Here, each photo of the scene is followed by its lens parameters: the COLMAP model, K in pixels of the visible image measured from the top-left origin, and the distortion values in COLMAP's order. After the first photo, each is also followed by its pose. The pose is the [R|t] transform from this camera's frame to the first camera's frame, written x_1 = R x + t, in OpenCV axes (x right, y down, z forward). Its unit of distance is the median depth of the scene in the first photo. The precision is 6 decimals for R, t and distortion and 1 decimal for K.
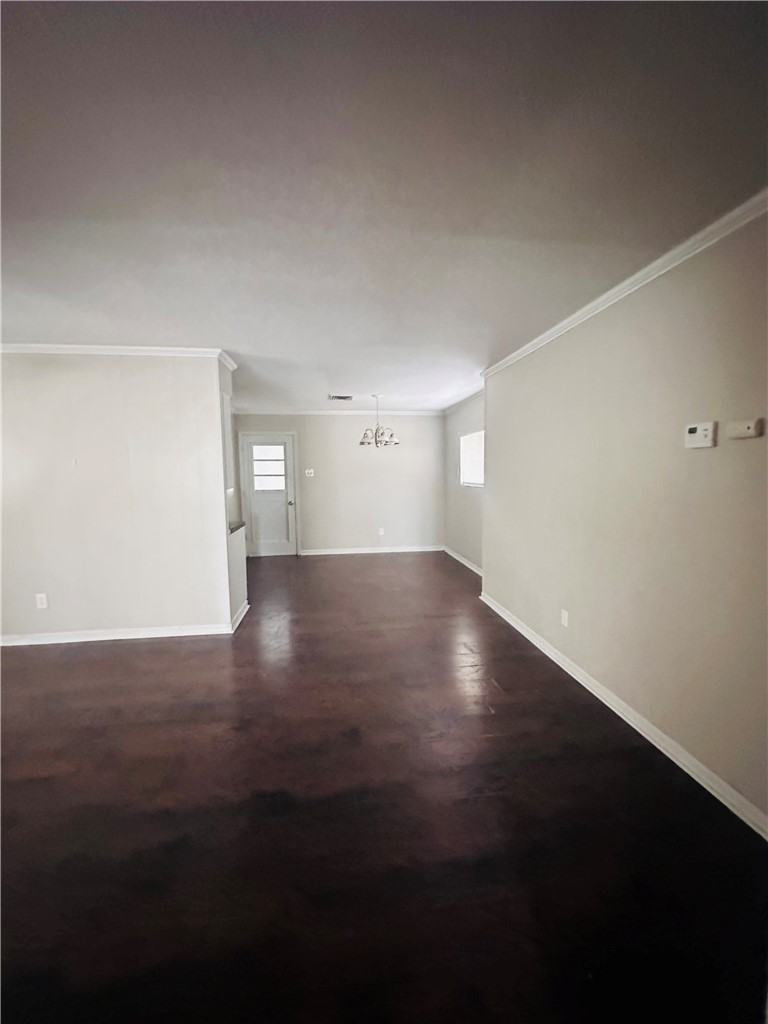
lens RADIAL K [[407.9, 0, 384.6], [0, 407.9, 508.4], [0, 0, 1]] dist [-0.008026, 0.001371]
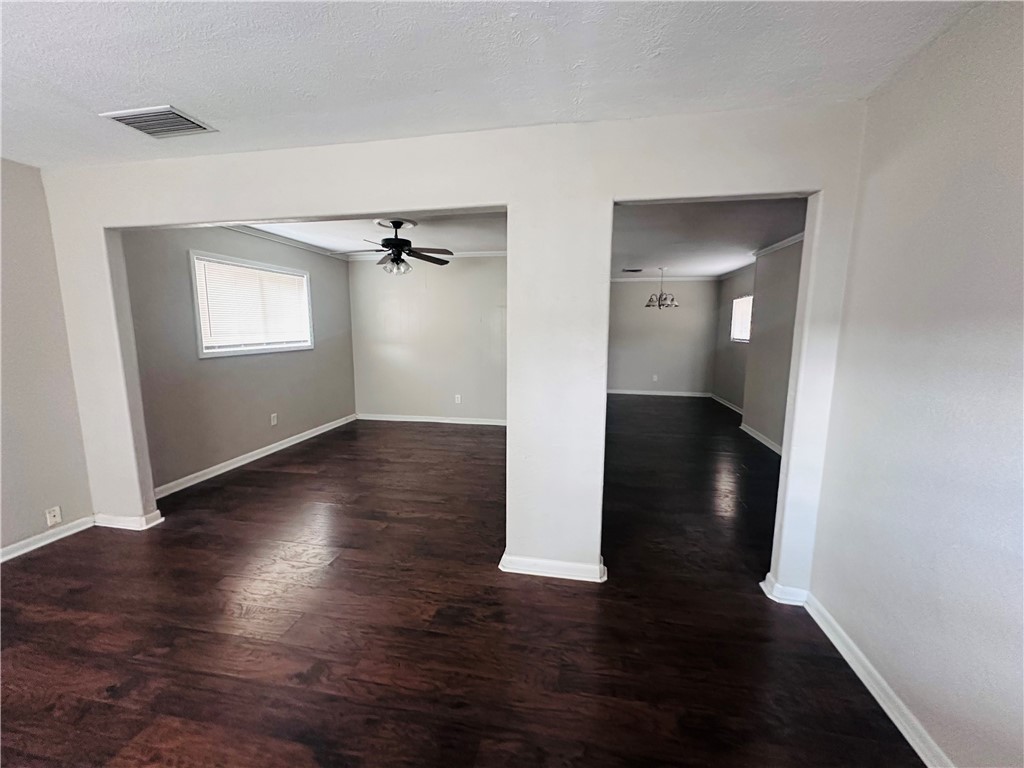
lens RADIAL K [[407.9, 0, 511.5], [0, 407.9, 382.2], [0, 0, 1]] dist [-0.008026, 0.001371]
pose [[0.950166, 0.060275, -0.305861, -0.056431], [-0.045266, 0.997408, 0.055934, 0.029381], [0.308440, -0.039301, 0.950432, -0.372164]]
